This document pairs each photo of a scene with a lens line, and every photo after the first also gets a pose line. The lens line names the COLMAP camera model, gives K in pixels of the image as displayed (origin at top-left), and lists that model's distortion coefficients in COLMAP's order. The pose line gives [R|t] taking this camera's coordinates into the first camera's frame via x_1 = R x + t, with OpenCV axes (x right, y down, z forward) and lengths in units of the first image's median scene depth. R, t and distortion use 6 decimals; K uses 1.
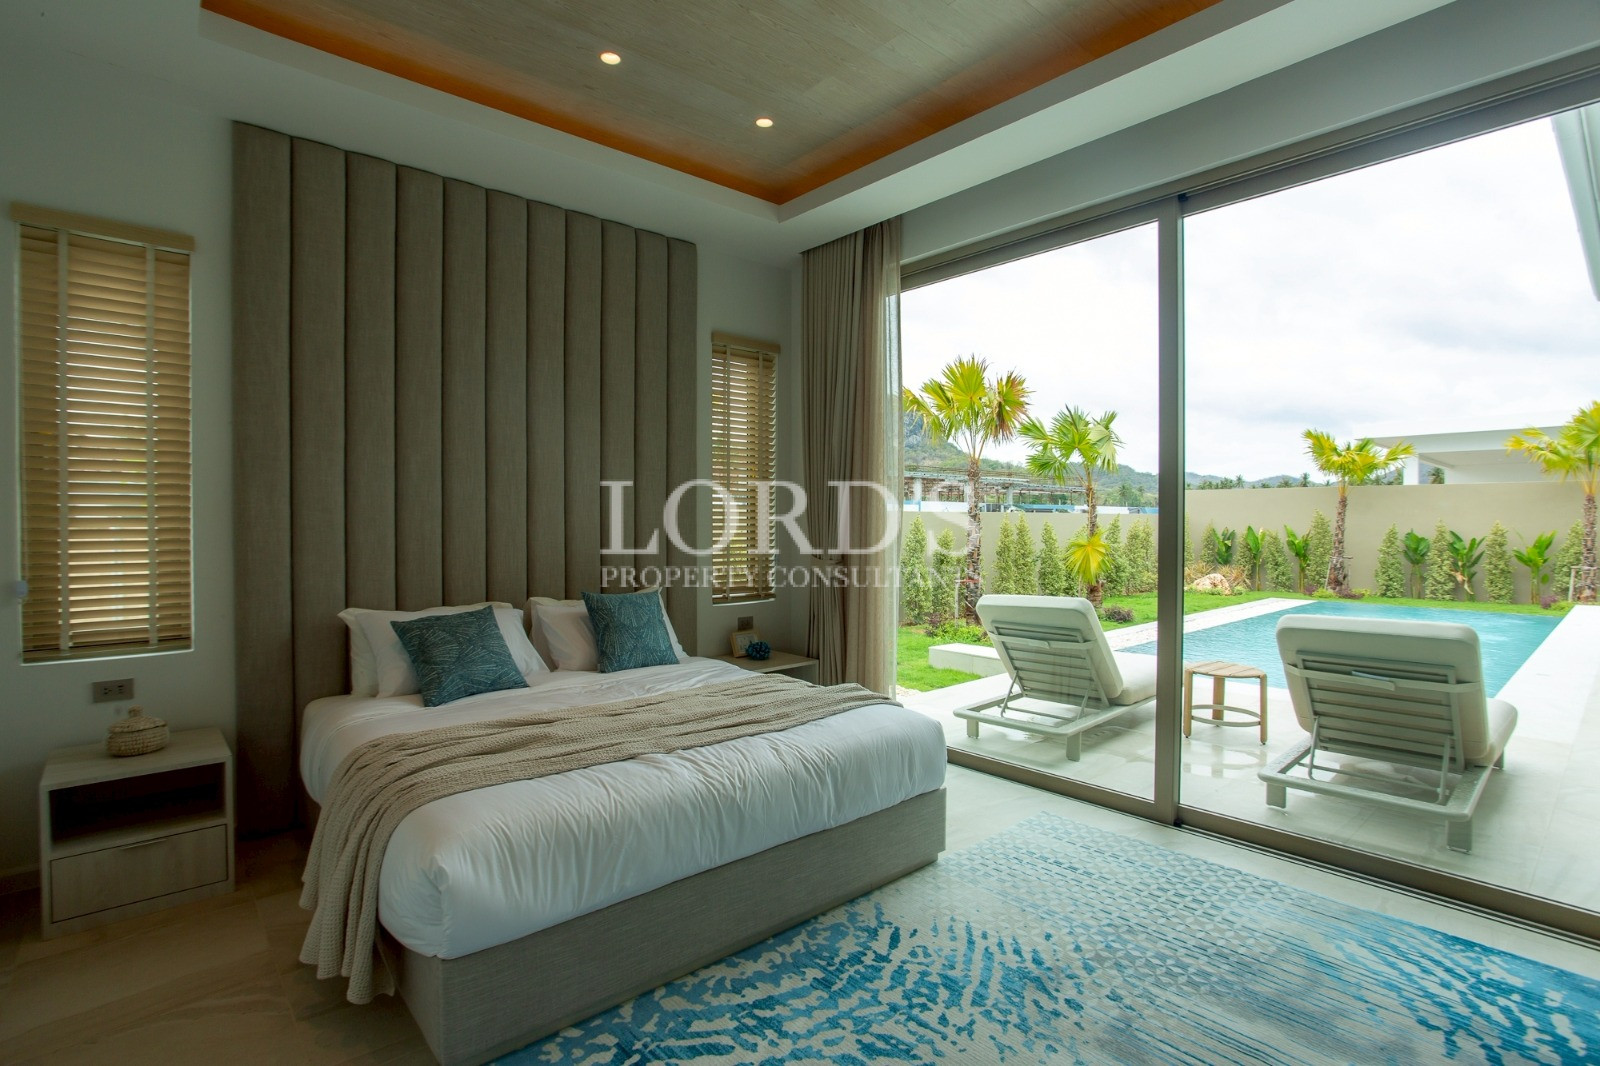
lens RADIAL K [[771.1, 0, 800.0], [0, 771.1, 533.0], [0, 0, 1]] dist [-0.047608, 0.014530]
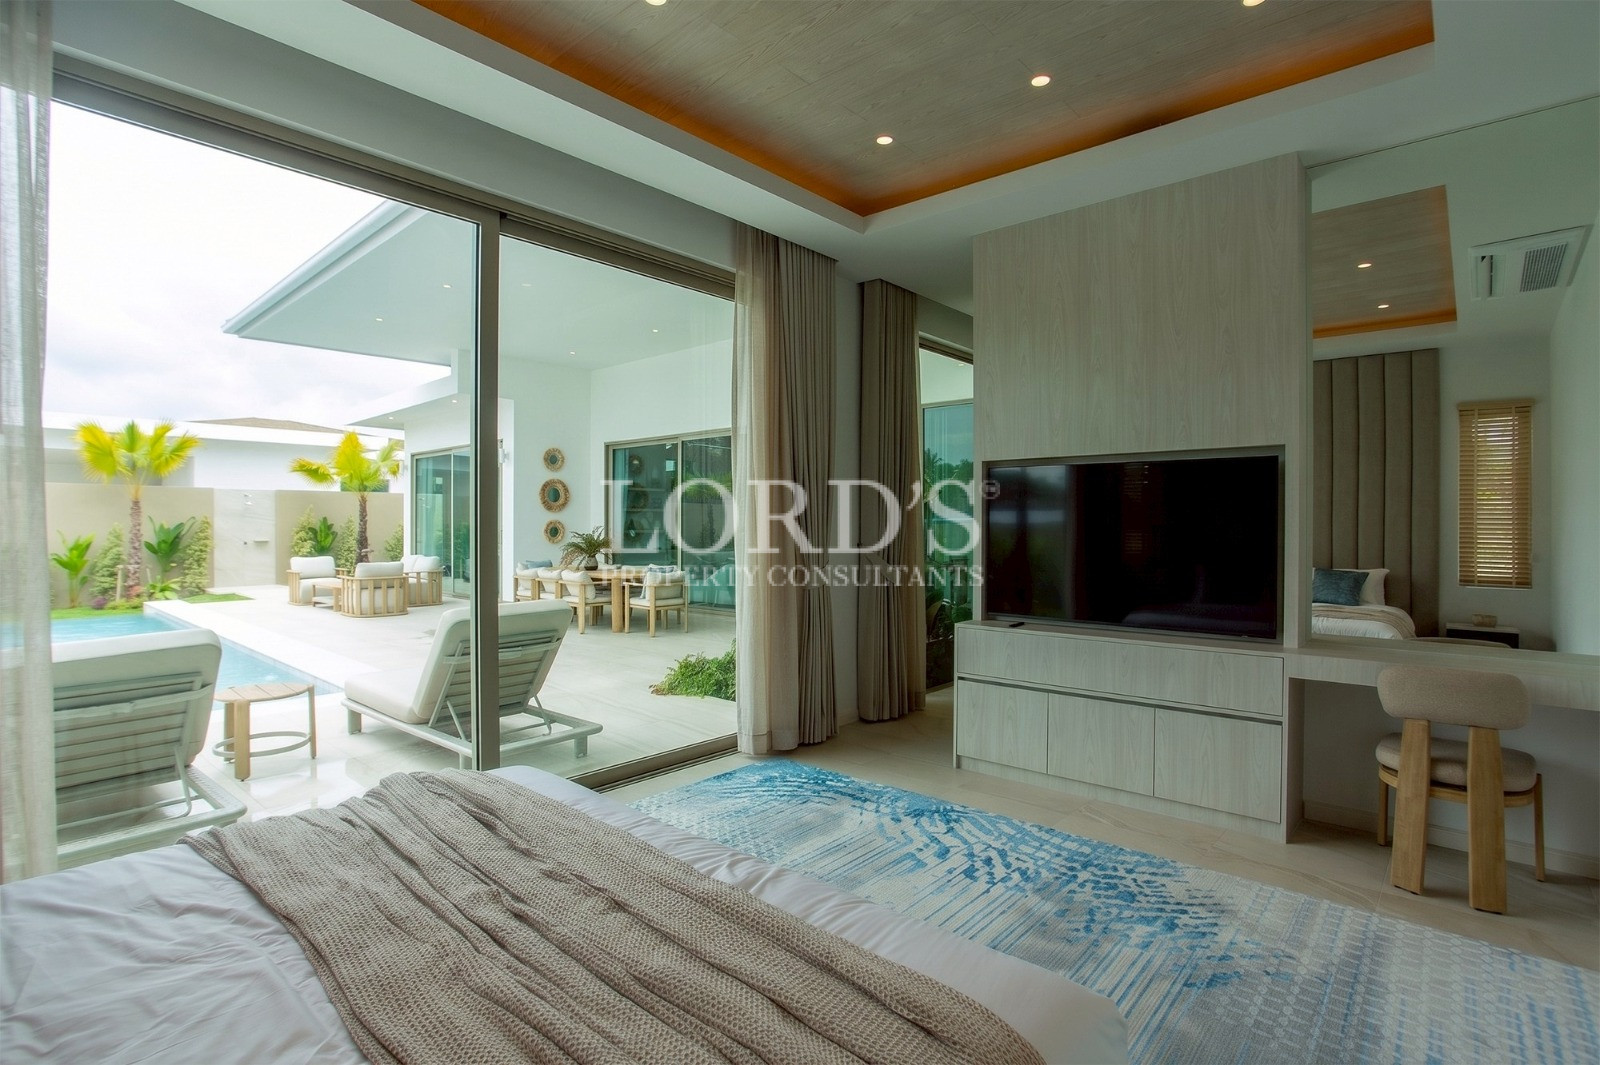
lens RADIAL K [[771.1, 0, 800.0], [0, 771.1, 532.5], [0, 0, 1]] dist [-0.047608, 0.014530]
pose [[-0.133583, -0.008927, 0.990997, -0.837282], [0.013952, 0.999843, 0.010887, -0.015362], [-0.990939, 0.015280, -0.133437, 1.040897]]
